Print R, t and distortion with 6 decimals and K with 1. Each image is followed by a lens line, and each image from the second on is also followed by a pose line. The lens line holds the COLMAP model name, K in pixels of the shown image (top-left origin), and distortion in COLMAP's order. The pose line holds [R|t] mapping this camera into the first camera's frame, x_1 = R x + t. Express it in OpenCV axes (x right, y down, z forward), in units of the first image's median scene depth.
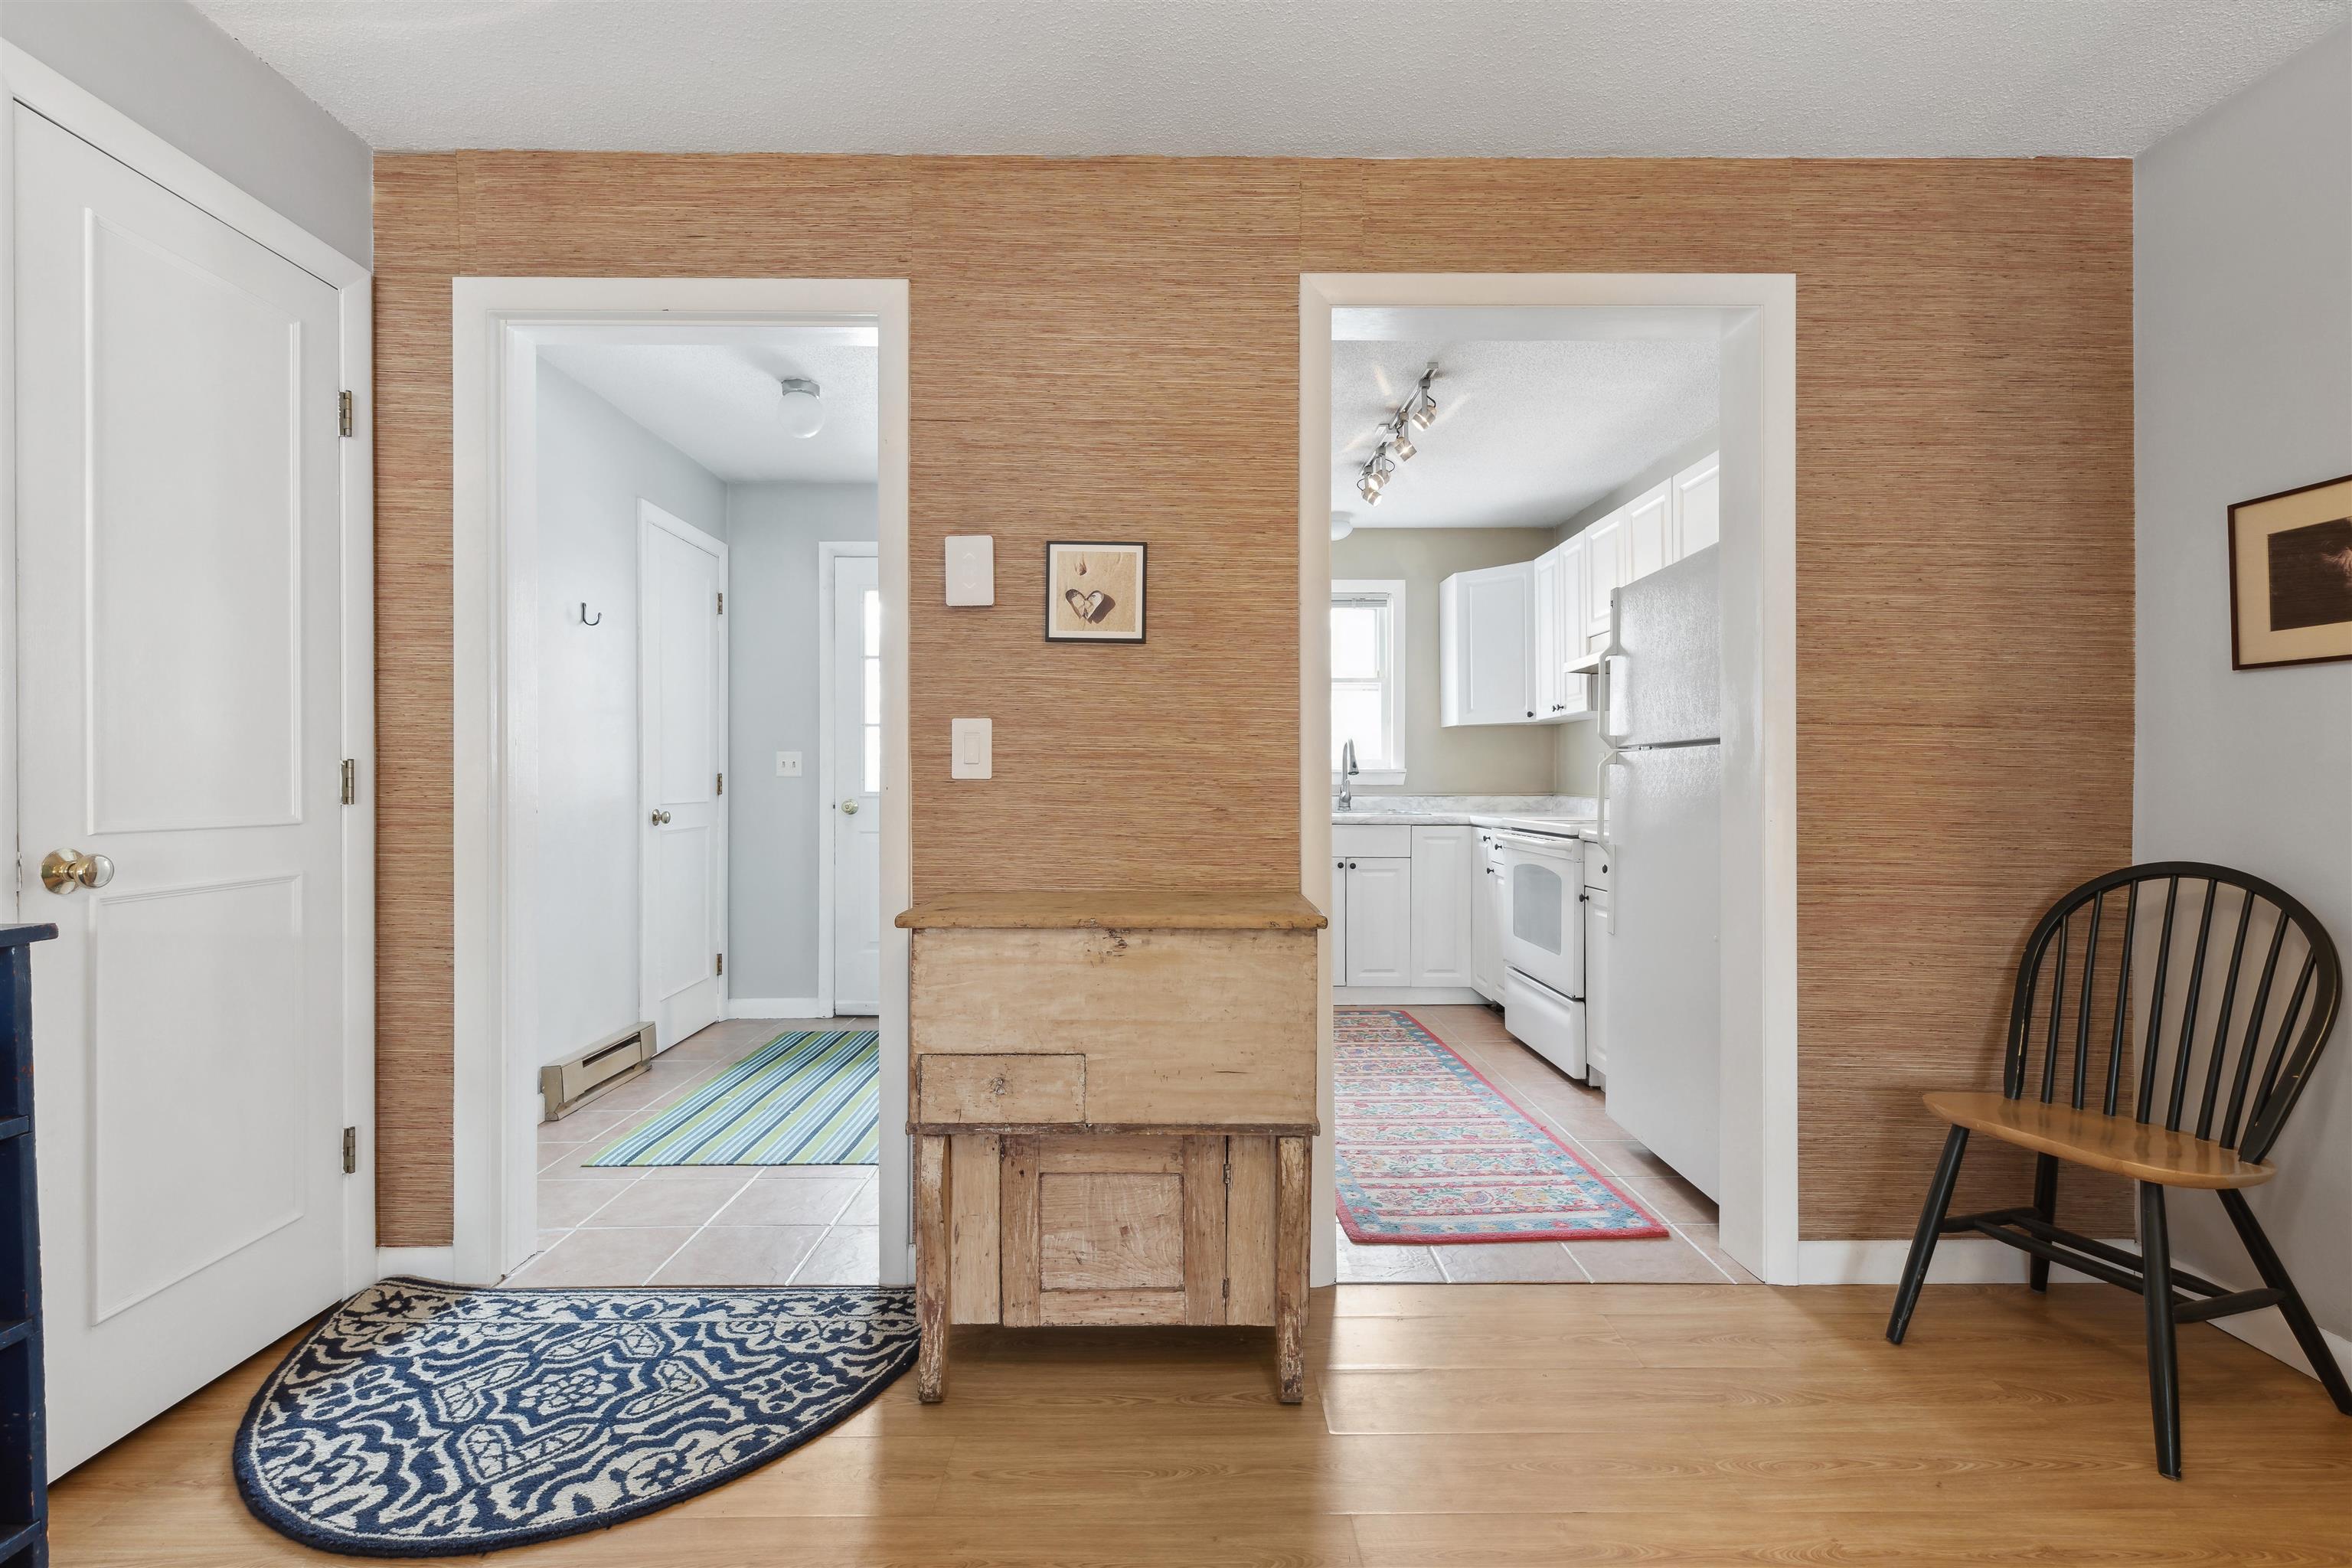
lens RADIAL K [[1070.4, 0, 1177.2], [0, 1070.4, 776.4], [0, 0, 1]] dist [0.002650, -0.000147]
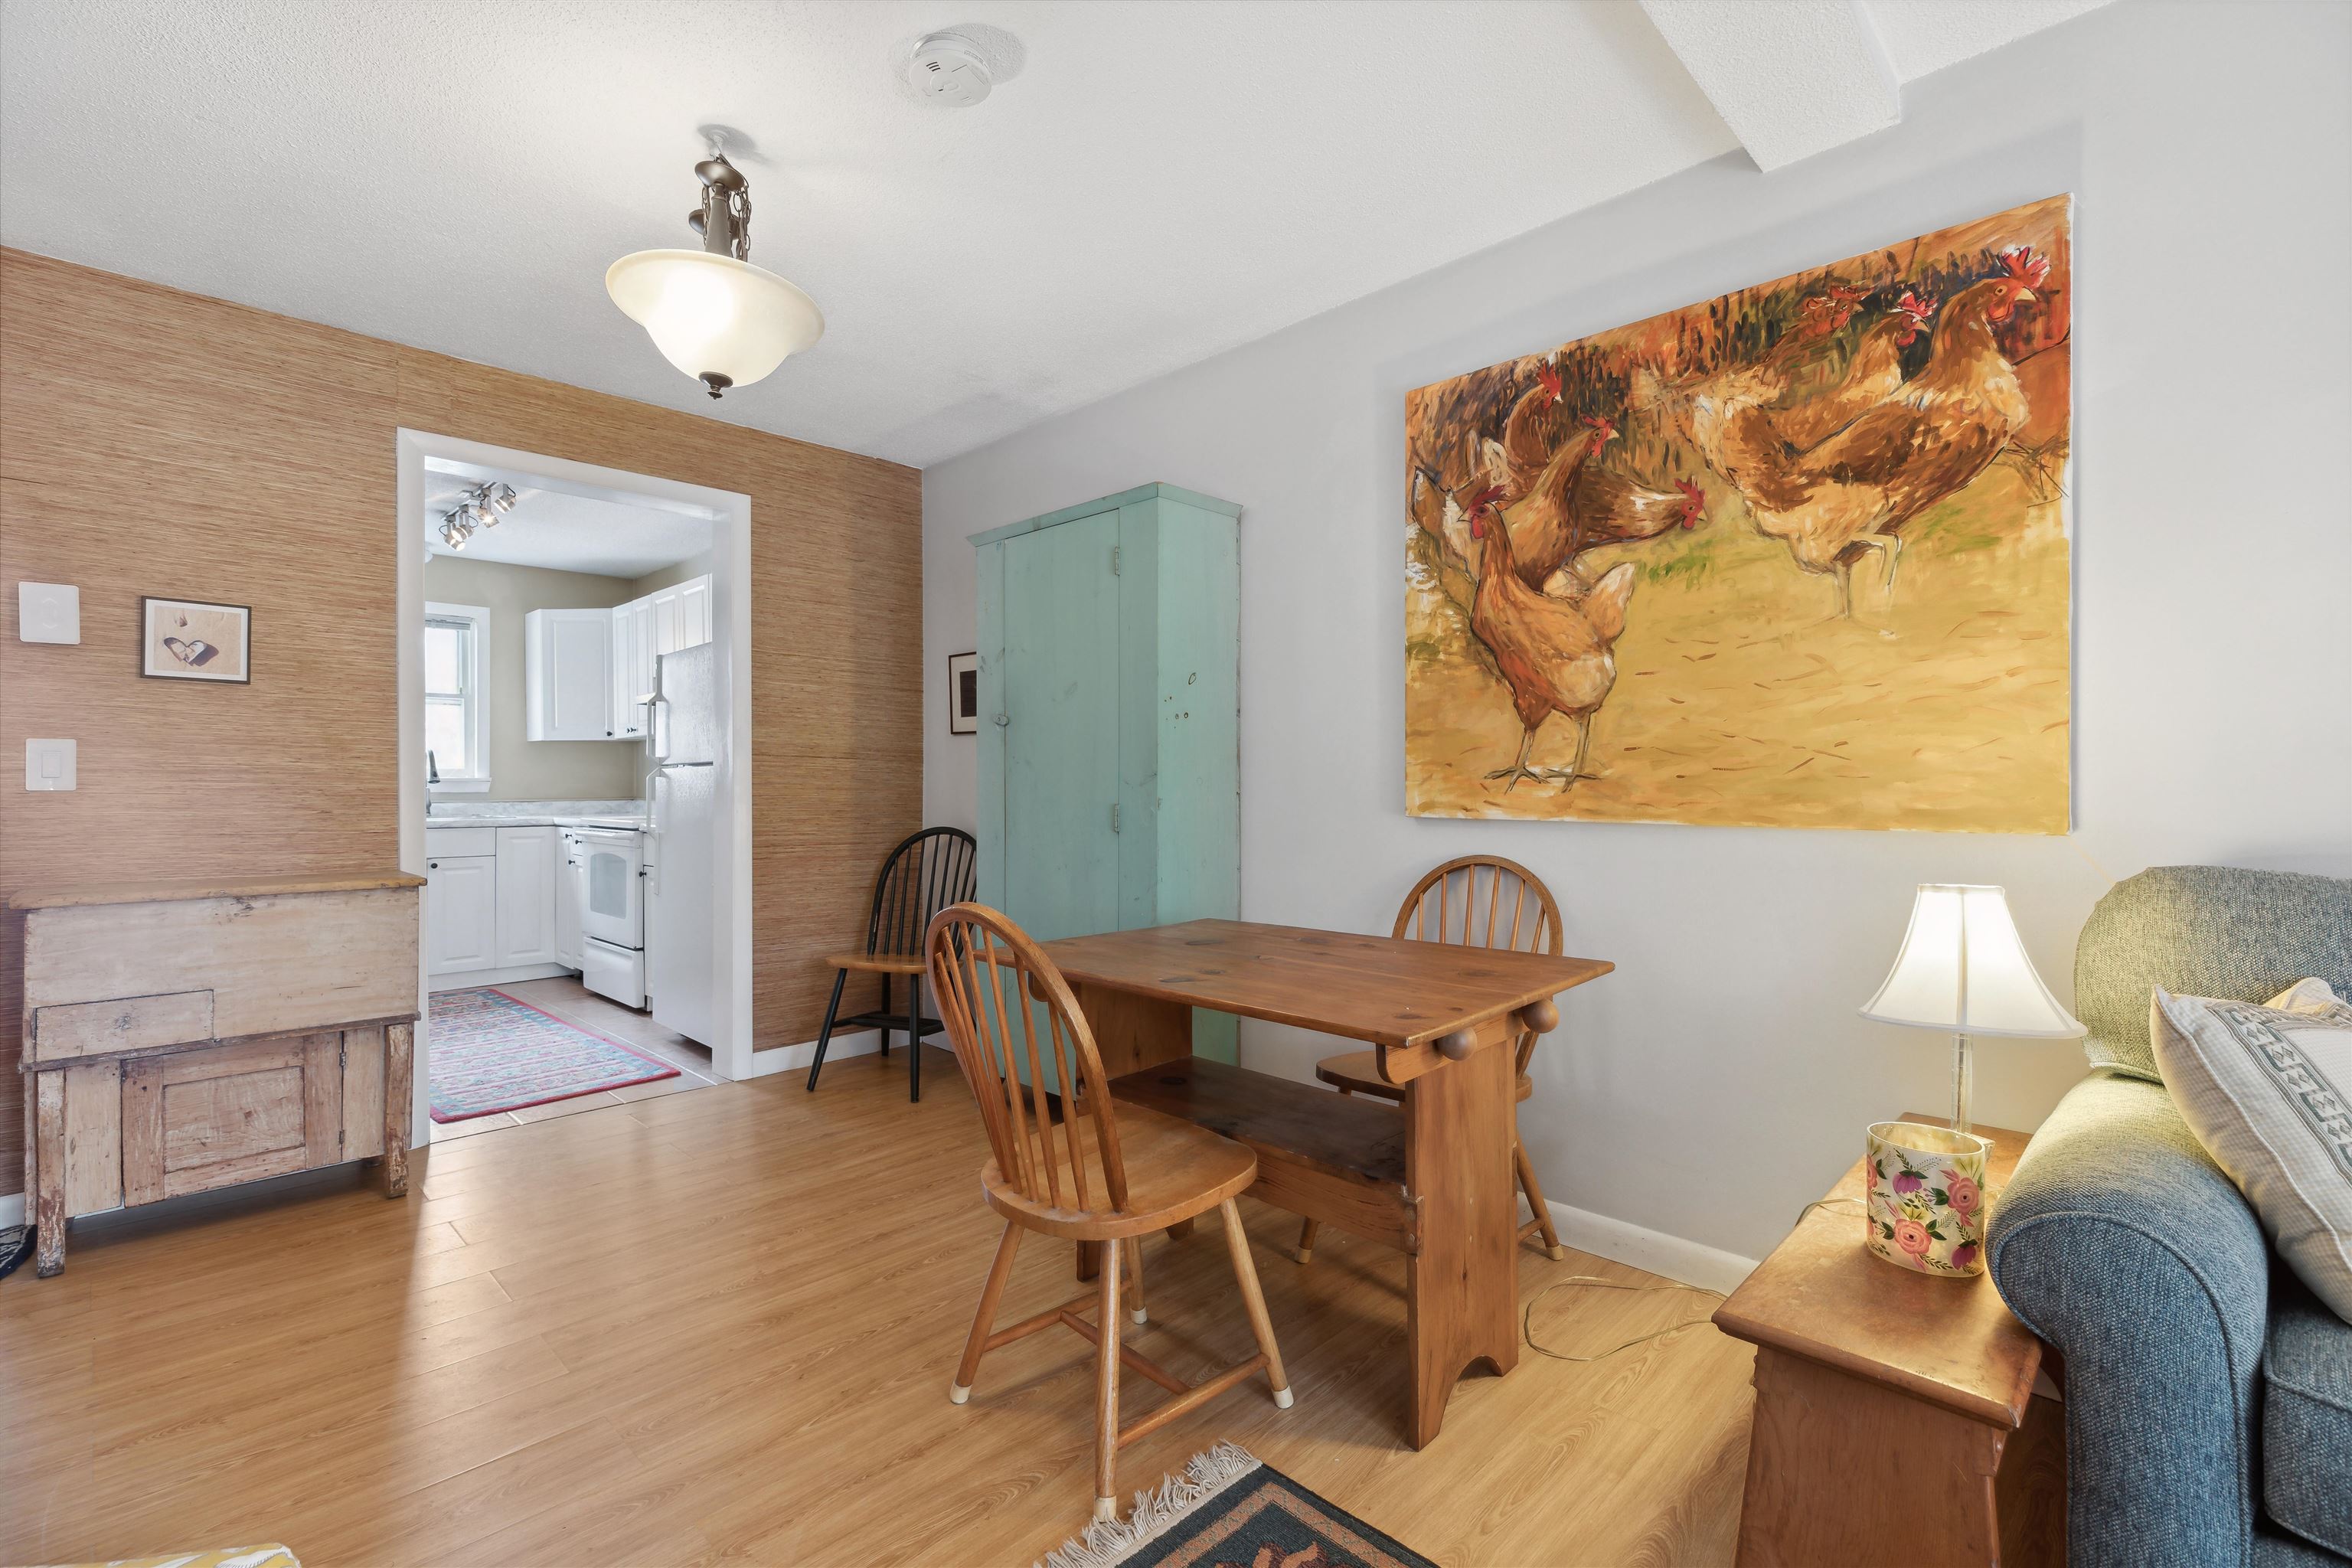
lens RADIAL K [[1045.1, 0, 1177.5], [0, 1045.1, 781.9], [0, 0, 1]] dist [0.003423, 0.000211]
pose [[0.704689, -0.001238, 0.709515, -0.137926], [0.000945, 0.999999, 0.000806, -0.006554], [-0.709515, 0.000103, 0.704690, -0.684968]]
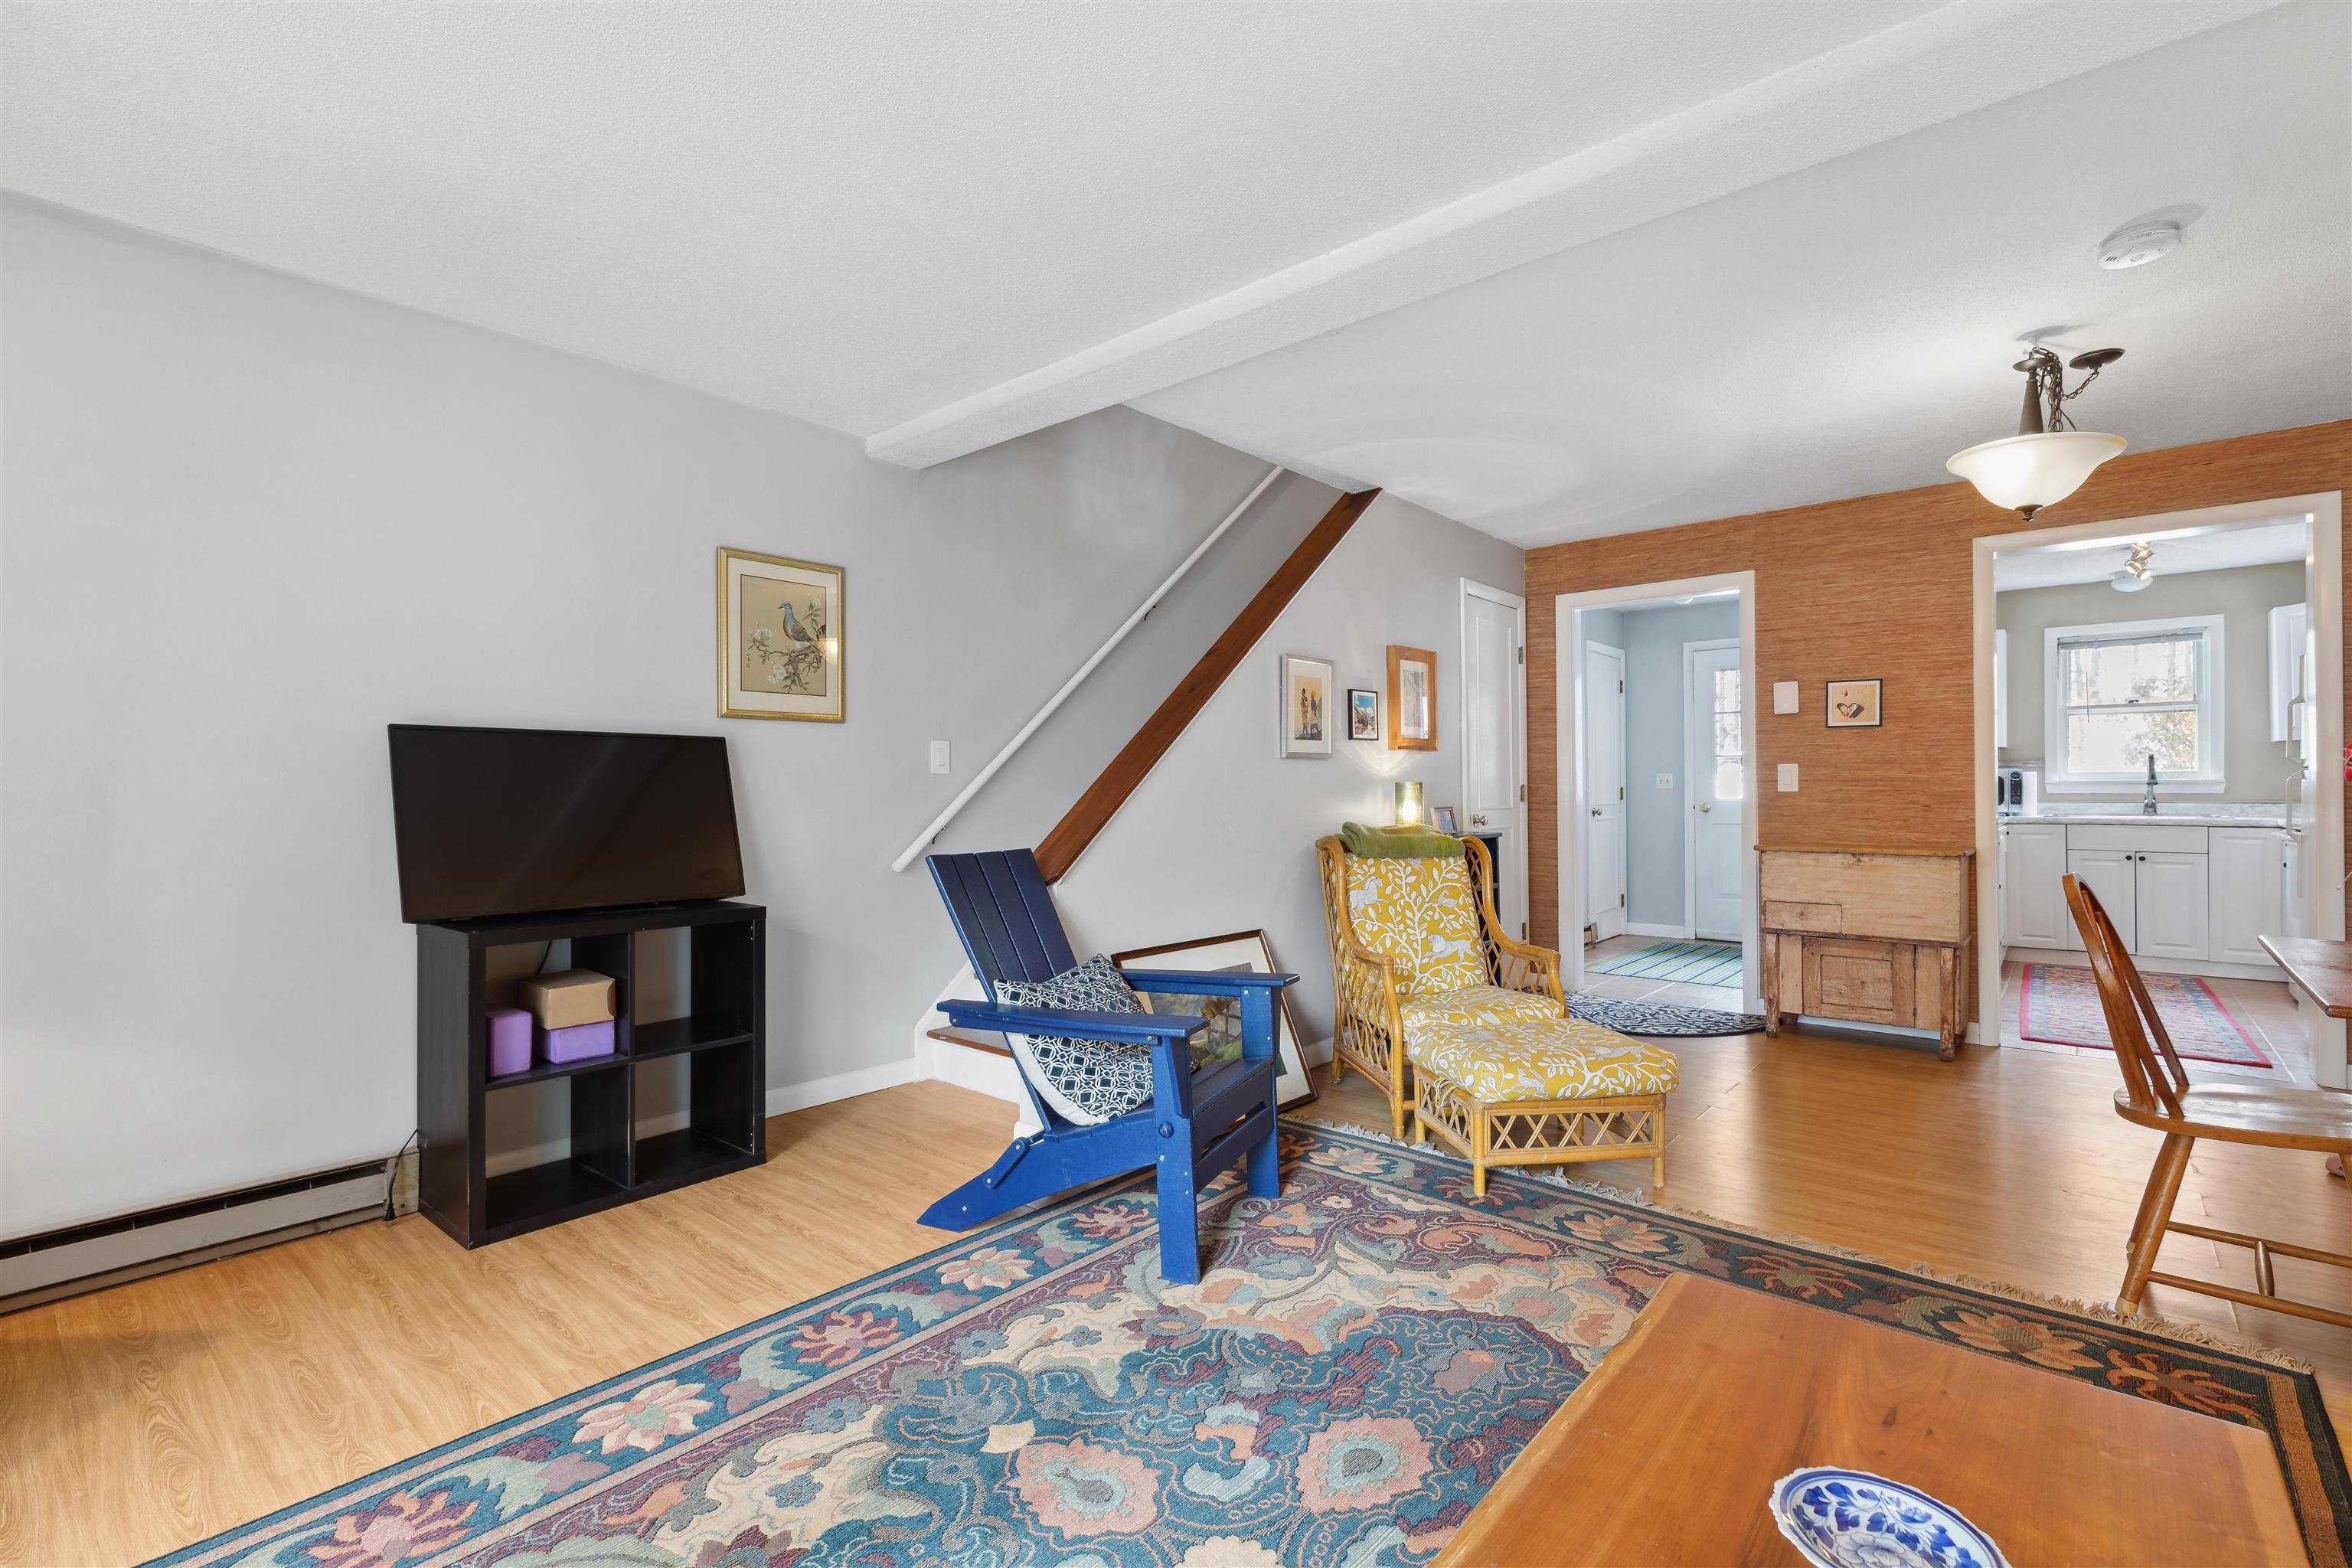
lens RADIAL K [[1051.7, 0, 1178.9], [0, 1051.7, 782.9], [0, 0, 1]] dist [0.006290, -0.000829]
pose [[0.749874, -0.008255, -0.661529, 0.303724], [0.006773, 0.999966, -0.004802, -0.013157], [0.661546, -0.000879, 0.749904, -1.463442]]
